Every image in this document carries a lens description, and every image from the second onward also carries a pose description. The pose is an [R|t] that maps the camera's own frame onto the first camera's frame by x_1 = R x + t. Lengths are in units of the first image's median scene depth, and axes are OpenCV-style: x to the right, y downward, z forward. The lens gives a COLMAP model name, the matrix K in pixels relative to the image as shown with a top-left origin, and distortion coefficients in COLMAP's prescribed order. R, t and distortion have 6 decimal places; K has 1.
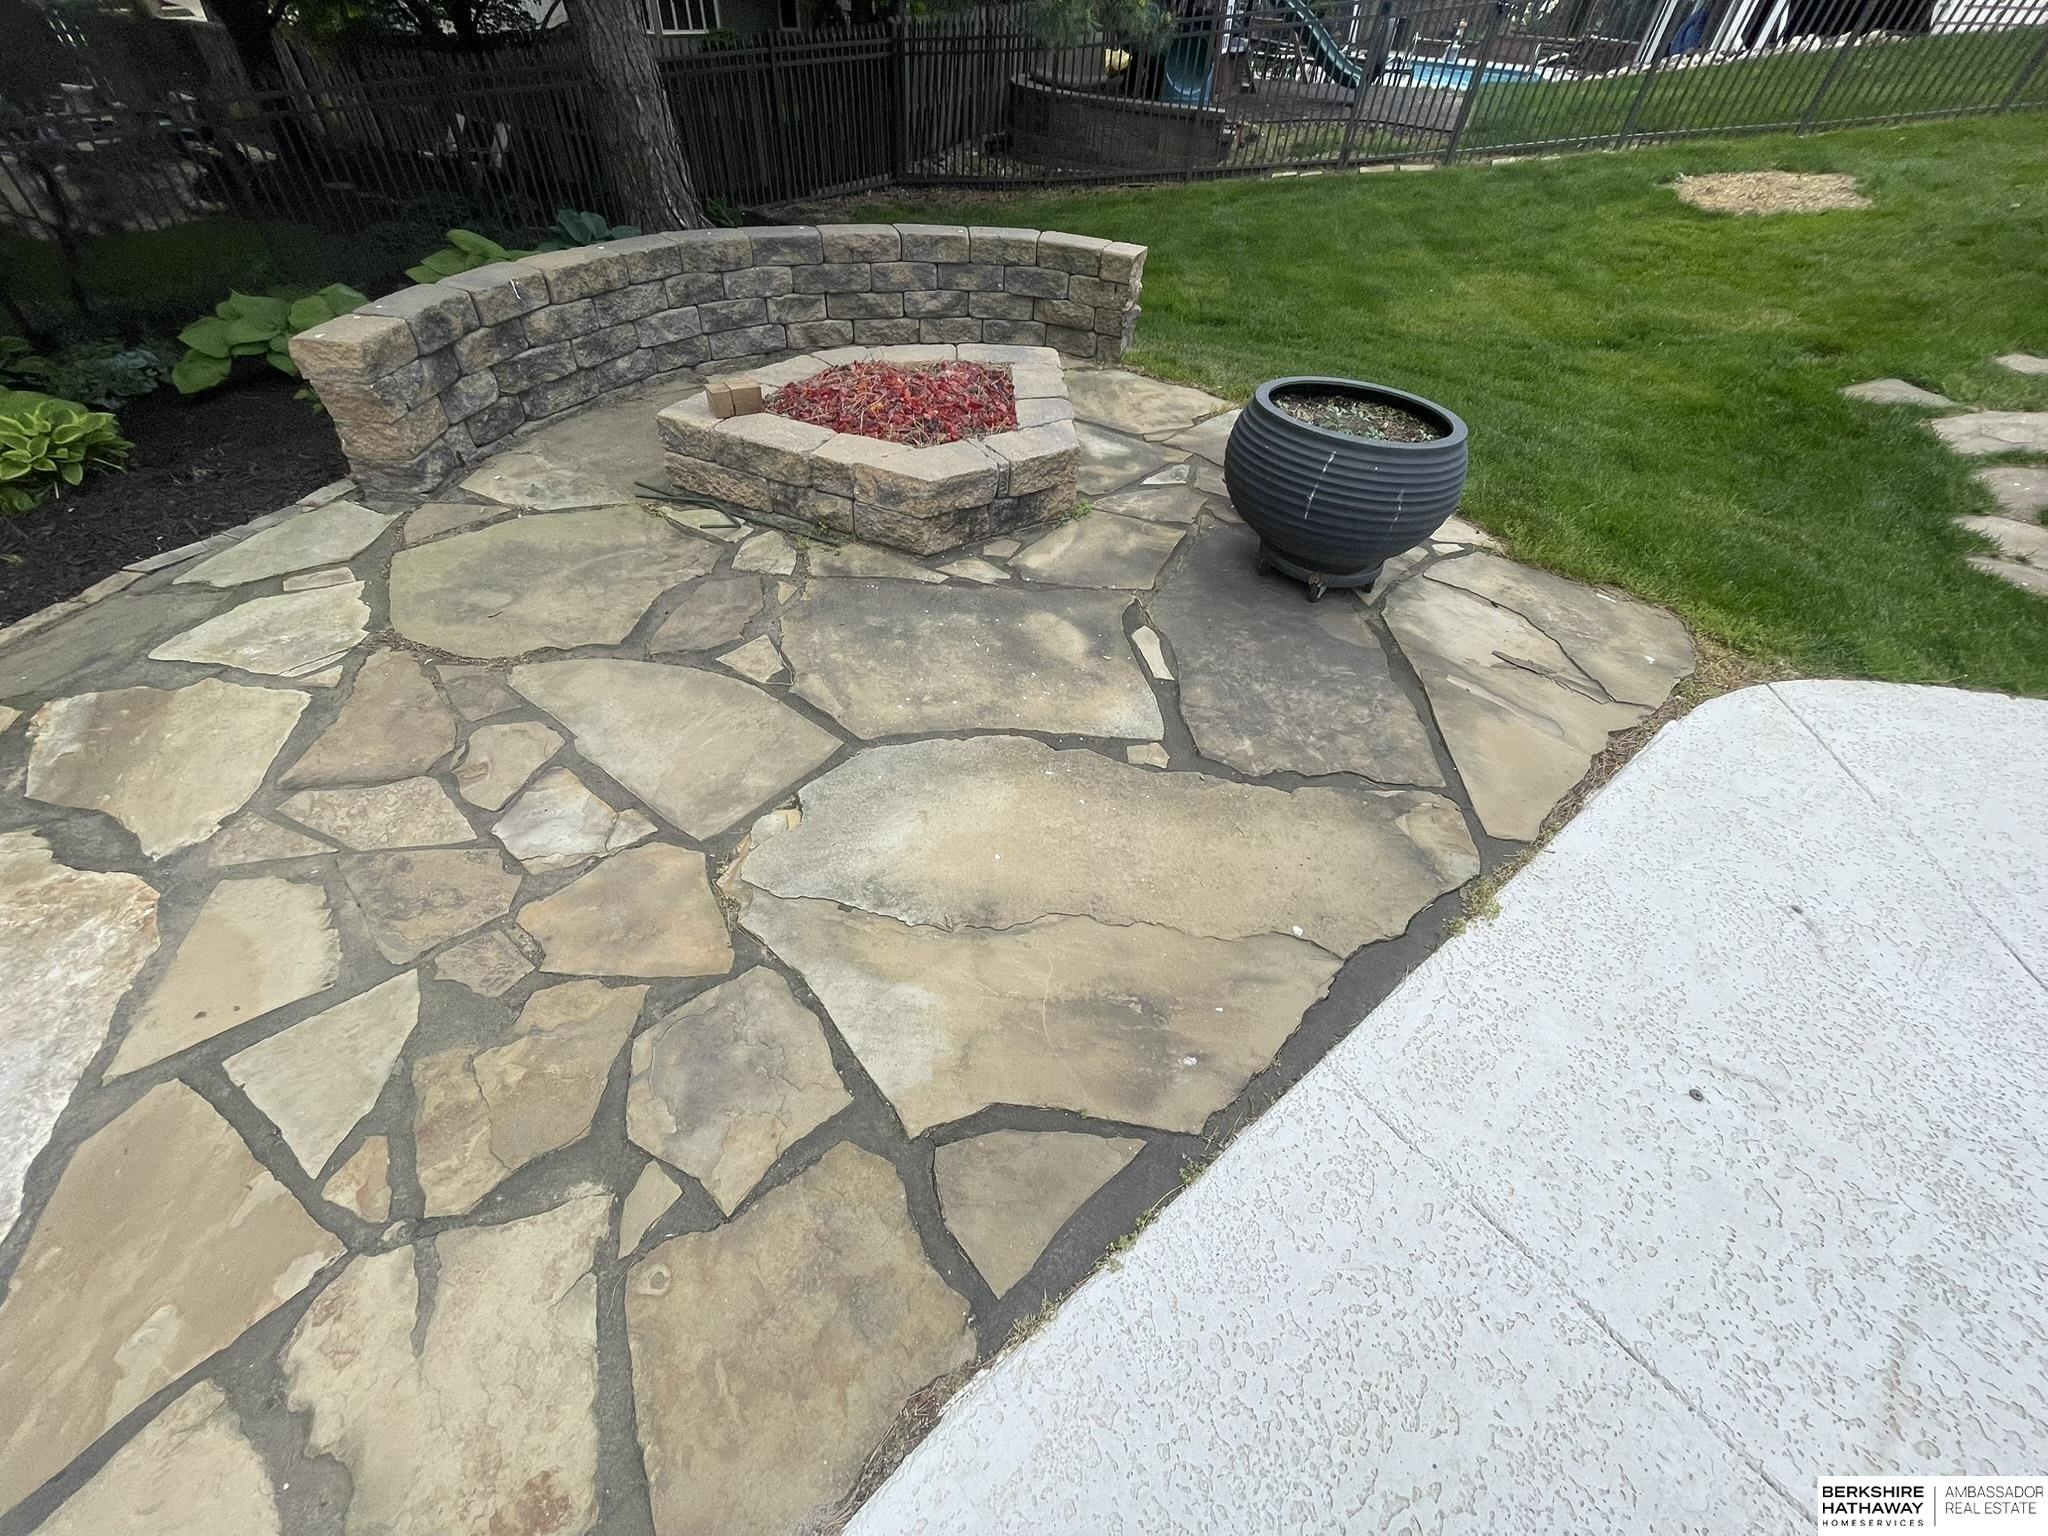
lens RADIAL K [[826.2, 0, 1029.0], [0, 826.2, 759.1], [0, 0, 1]] dist [0.000181, -0.000669]
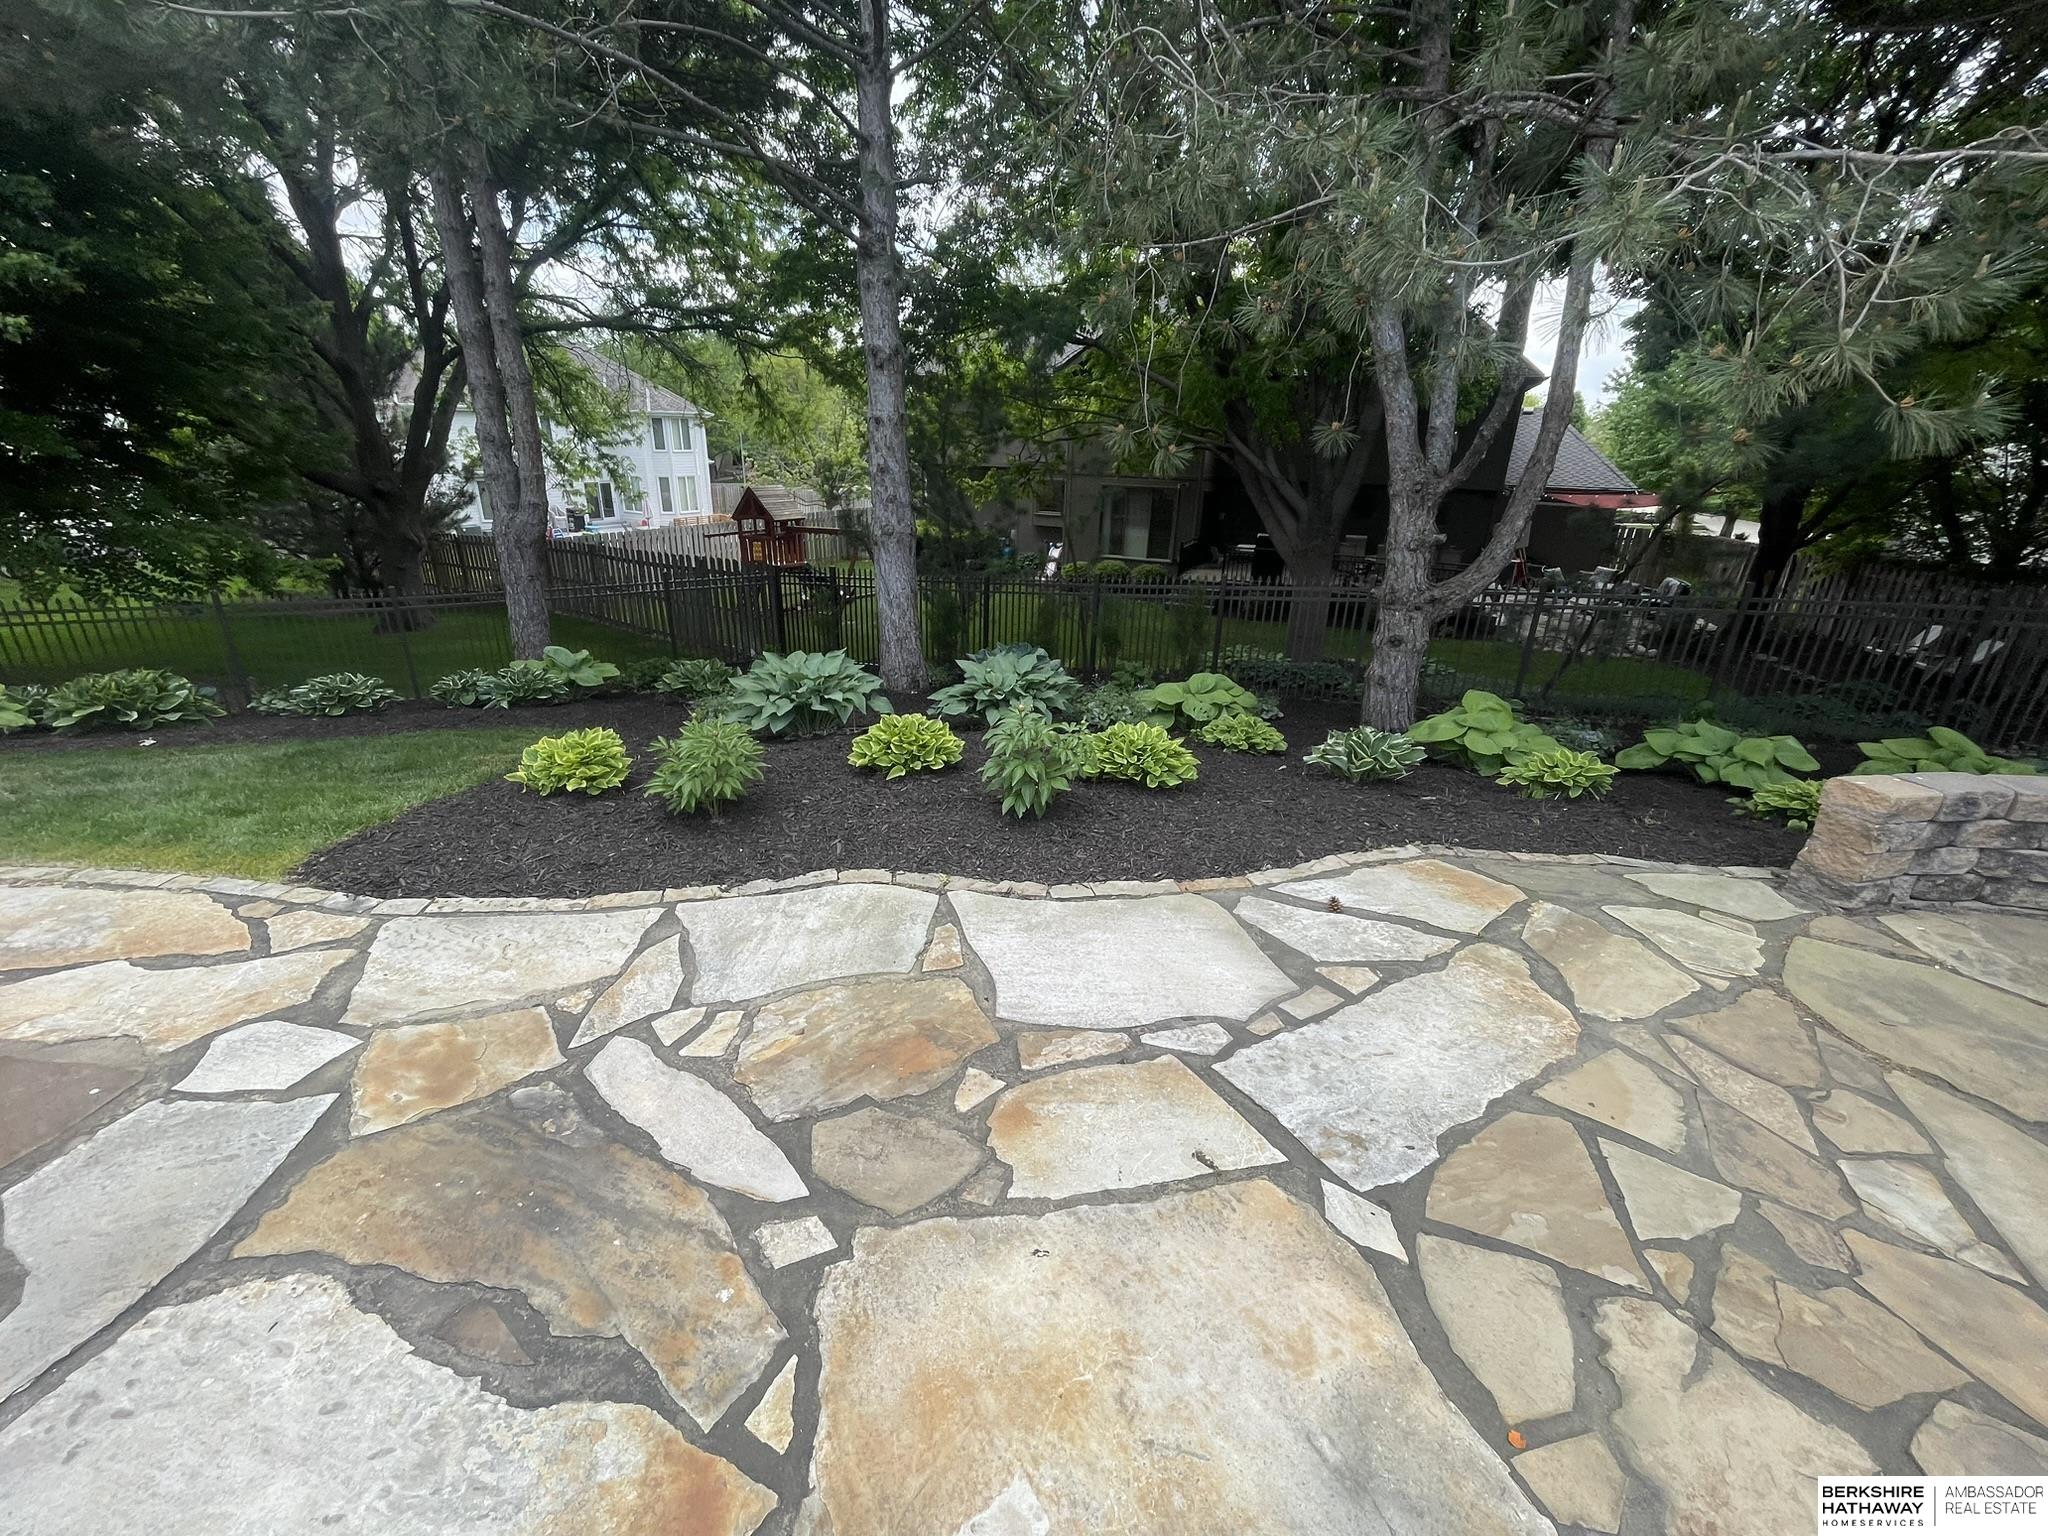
lens RADIAL K [[826.2, 0, 1022.6], [0, 826.2, 762.6], [0, 0, 1]] dist [0.000181, -0.000669]
pose [[0.252650, 0.302596, -0.919023, -0.030213], [-0.677679, 0.733288, 0.055139, 0.276549], [0.690594, 0.608872, 0.390328, -0.416170]]
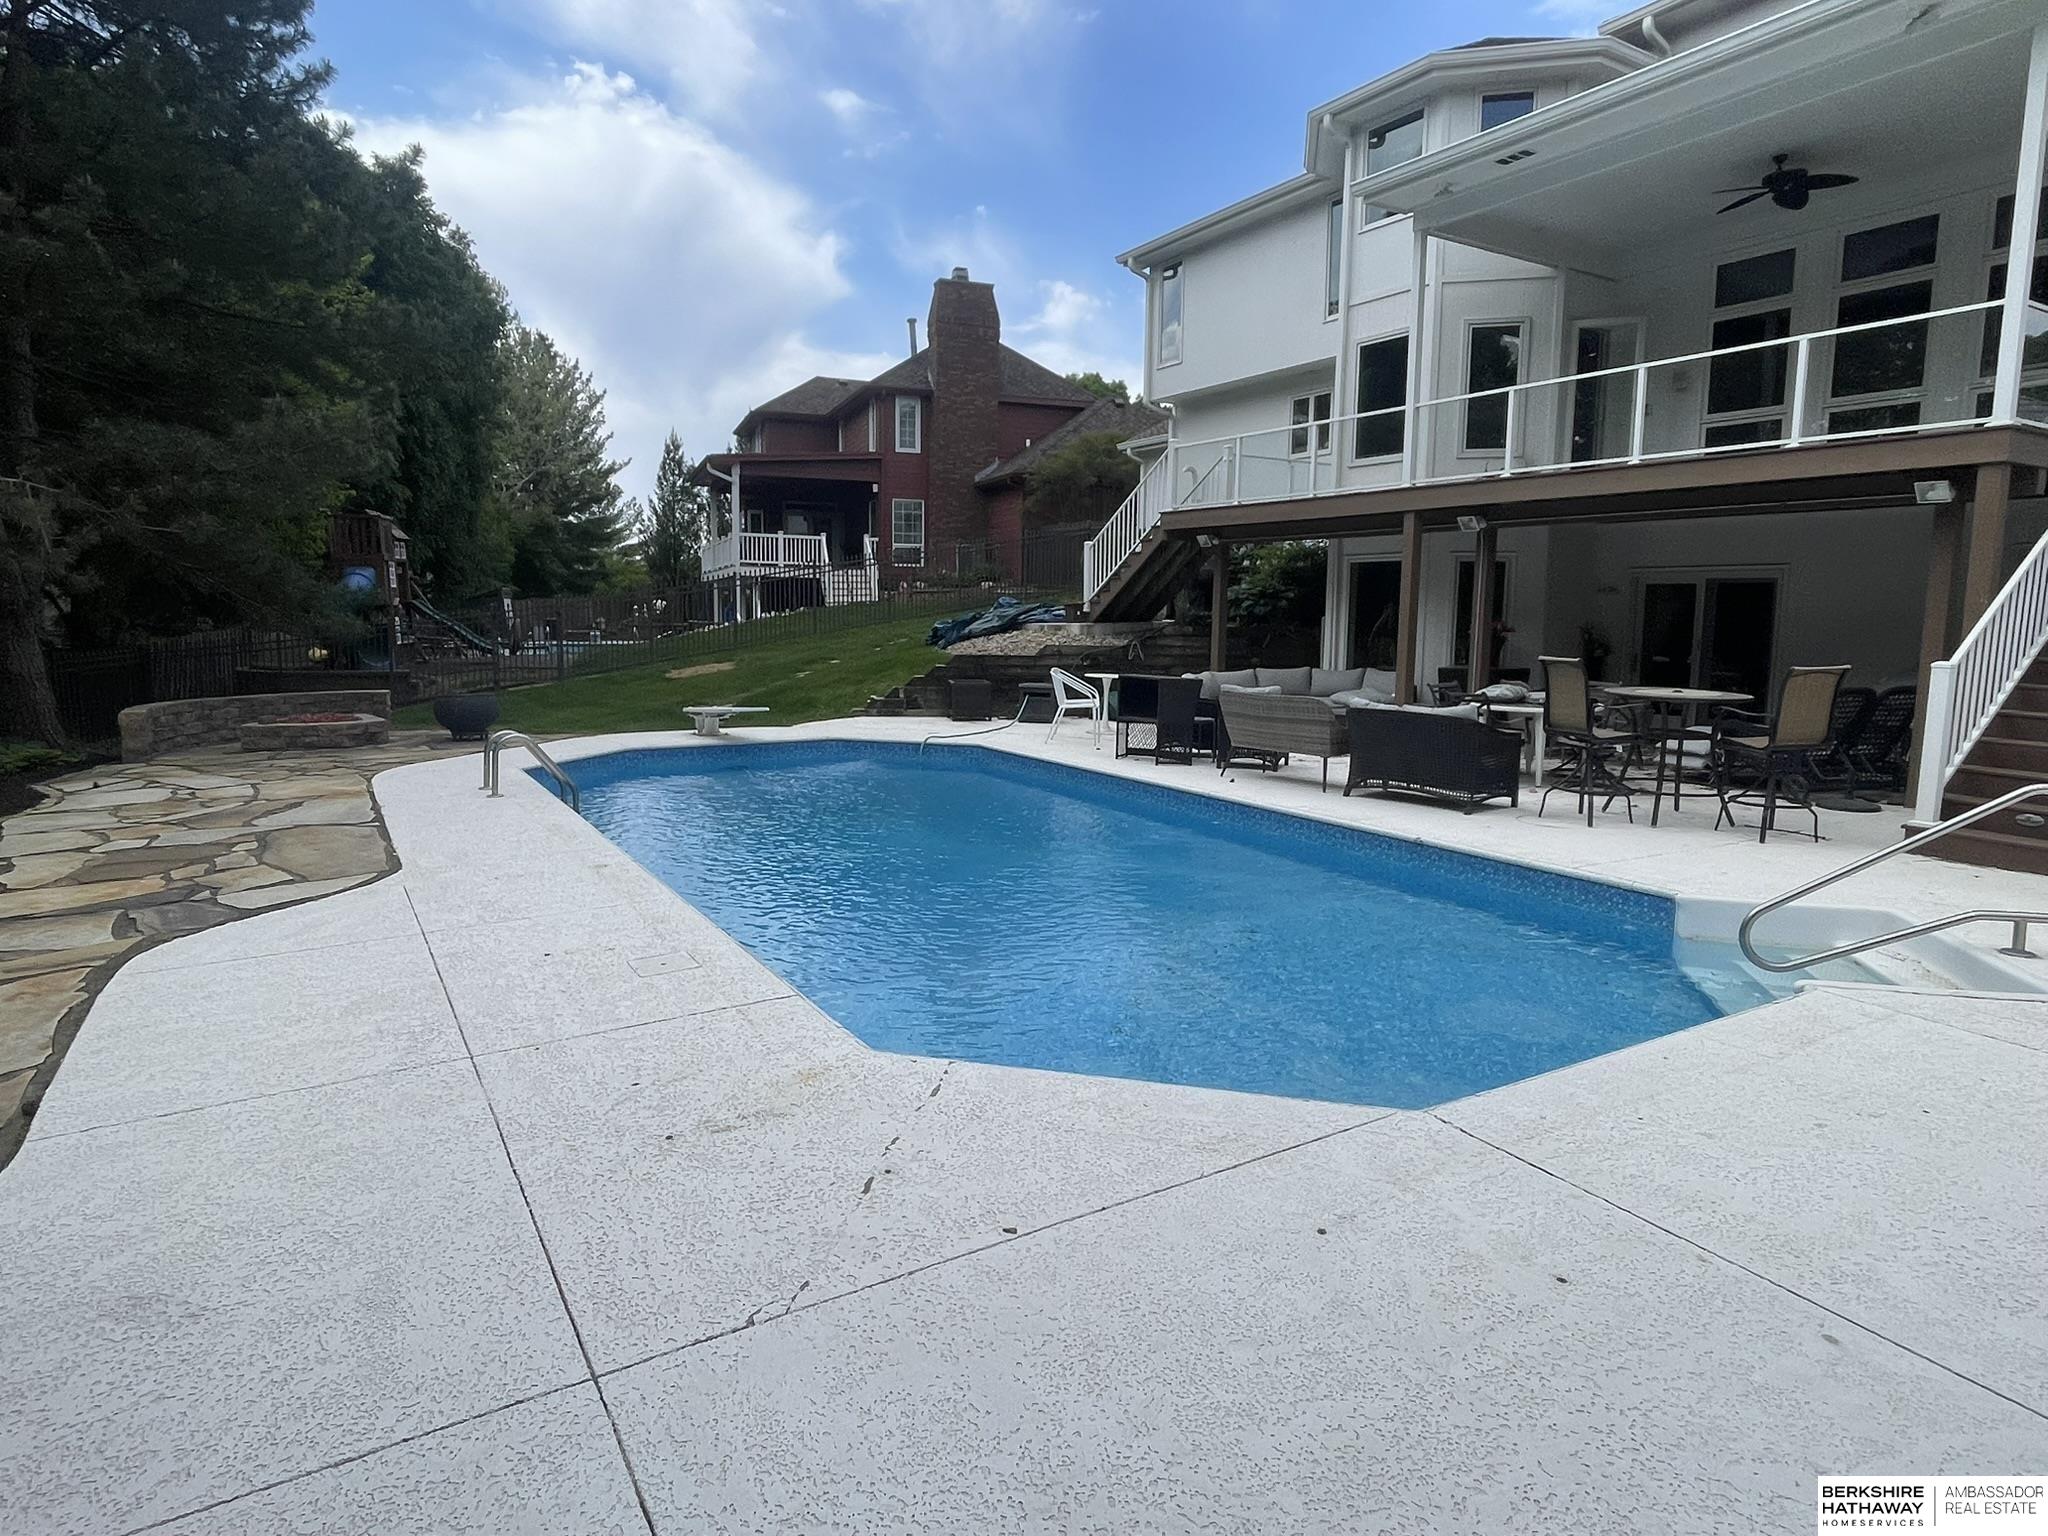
lens RADIAL K [[1159.6, 0, 1015.2], [0, 1159.6, 755.8], [0, 0, 1]] dist [-0.005914, 0.001846]
pose [[0.780243, -0.134794, 0.610779, -1.022100], [0.460794, 0.784195, -0.415579, 3.487781], [-0.422952, 0.605697, 0.673976, -3.860871]]
